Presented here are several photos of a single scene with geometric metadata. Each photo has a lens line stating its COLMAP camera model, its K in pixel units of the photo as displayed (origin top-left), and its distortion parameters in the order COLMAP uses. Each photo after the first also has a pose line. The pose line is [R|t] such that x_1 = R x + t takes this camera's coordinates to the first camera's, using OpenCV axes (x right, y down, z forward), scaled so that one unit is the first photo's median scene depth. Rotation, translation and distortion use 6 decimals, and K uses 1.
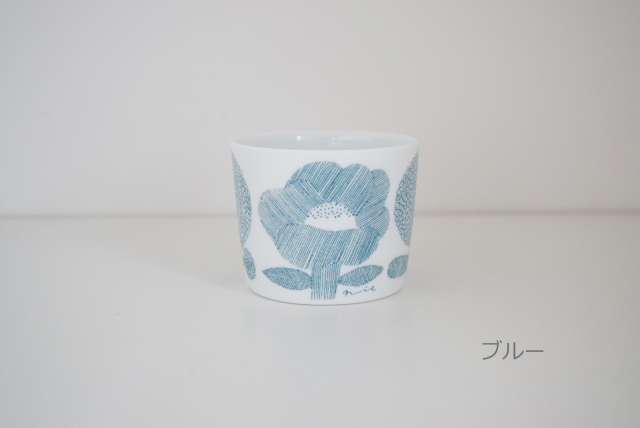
lens RADIAL K [[975.7, 0, 320.0], [0, 975.7, 214.0], [0, 0, 1]] dist [0.010734, -0.004792]
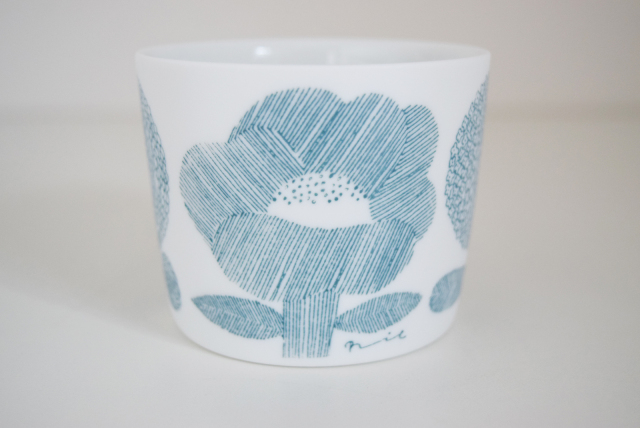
lens RADIAL K [[975.7, 0, 320.0], [0, 975.7, 214.0], [0, 0, 1]] dist [0.010734, -0.004792]
pose [[0.999926, 0.006065, -0.010540, 0.015912], [-0.005426, 0.998207, 0.059607, -0.019575], [0.010883, -0.059546, 0.998166, 0.490527]]
